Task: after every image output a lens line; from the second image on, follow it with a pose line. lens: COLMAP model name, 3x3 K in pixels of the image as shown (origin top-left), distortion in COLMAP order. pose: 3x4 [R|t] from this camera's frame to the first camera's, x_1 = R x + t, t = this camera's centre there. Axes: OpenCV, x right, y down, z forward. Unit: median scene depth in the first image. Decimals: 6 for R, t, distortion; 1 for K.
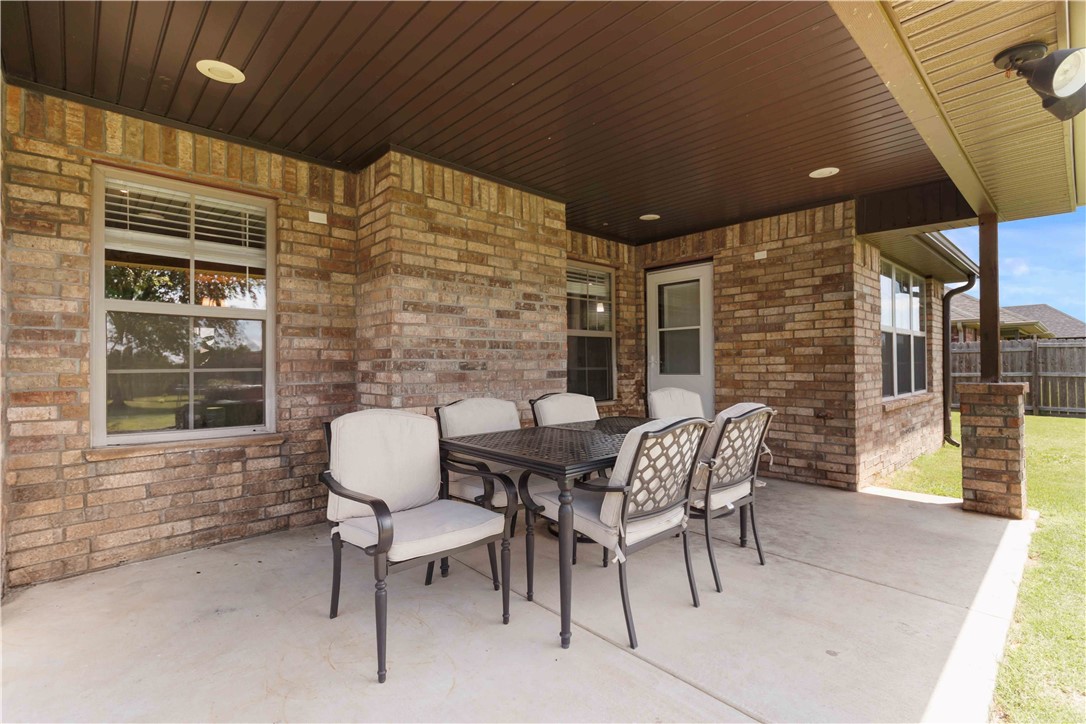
lens RADIAL K [[502.9, 0, 557.7], [0, 502.9, 359.2], [0, 0, 1]] dist [0.006129, 0.000584]
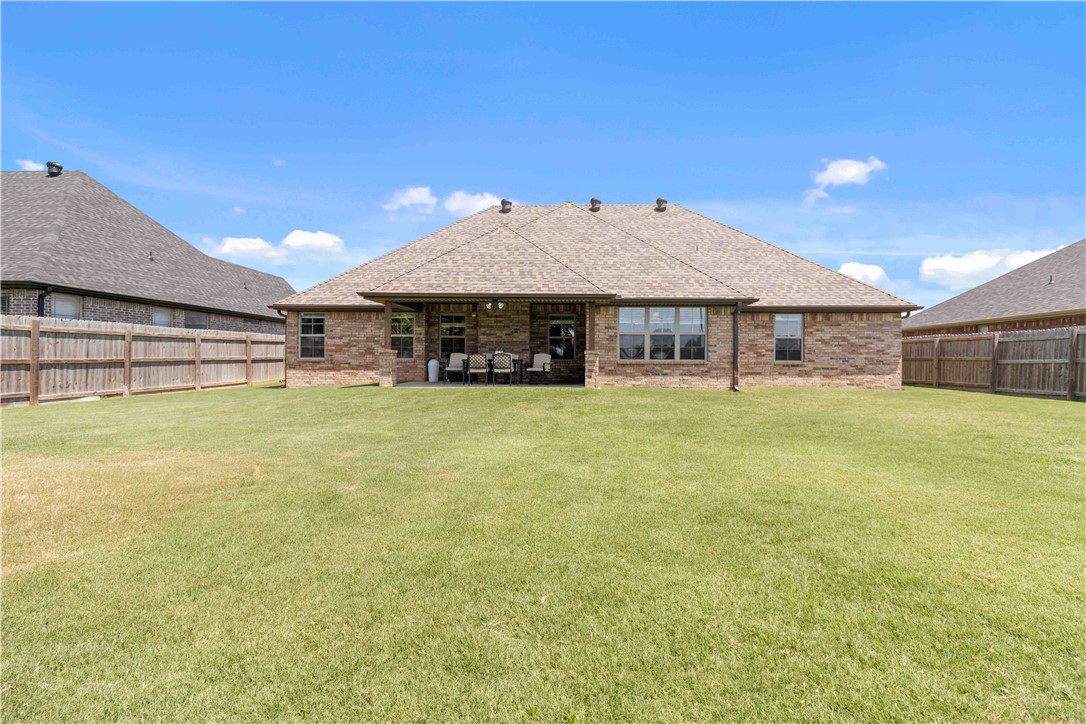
lens RADIAL K [[502.9, 0, 545.3], [0, 502.9, 367.3], [0, 0, 1]] dist [0.006129, 0.000584]
pose [[0.682301, 0.022675, -0.730720, 2.637718], [-0.004367, 0.999627, 0.026942, 0.055661], [0.731059, -0.015191, 0.682145, -1.326873]]
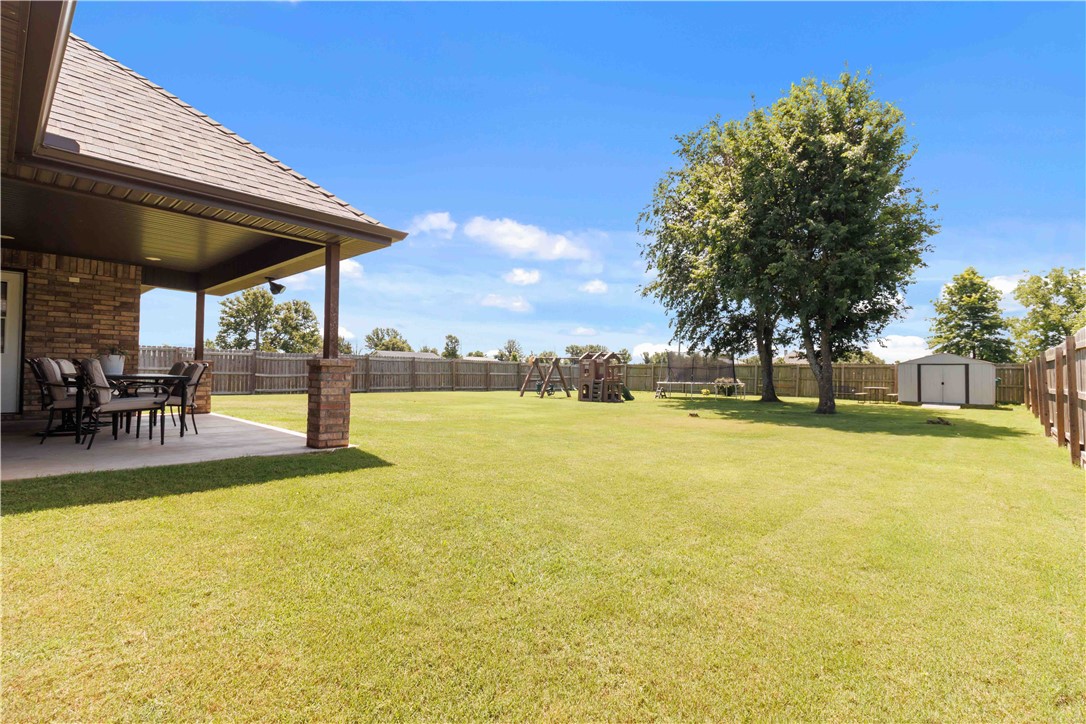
lens RADIAL K [[502.9, 0, 547.5], [0, 502.9, 362.0], [0, 0, 1]] dist [0.006129, 0.000584]
pose [[-0.067595, 0.029562, 0.997275, -1.401535], [-0.025407, 0.999186, -0.031340, 0.072000], [-0.997389, -0.027457, -0.066789, -0.430598]]
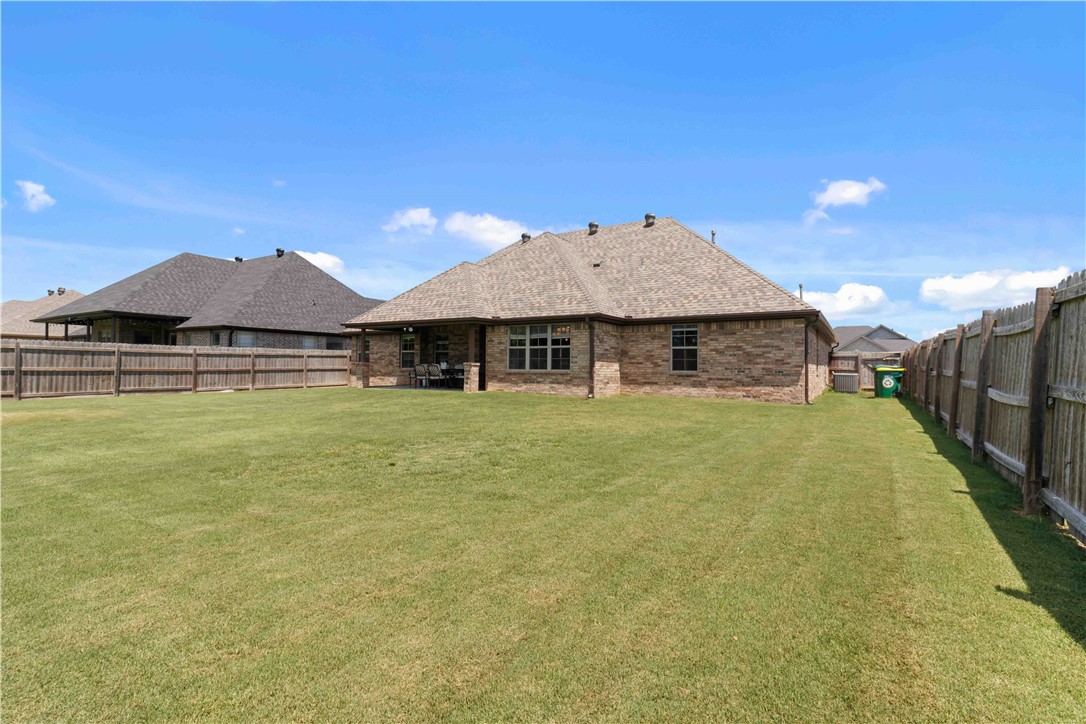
lens RADIAL K [[502.9, 0, 549.4], [0, 502.9, 365.1], [0, 0, 1]] dist [0.006129, 0.000584]
pose [[0.247308, 0.005948, -0.968919, 4.354843], [0.001291, 0.999978, 0.006468, 0.034252], [0.968936, -0.002850, 0.247295, 0.480395]]
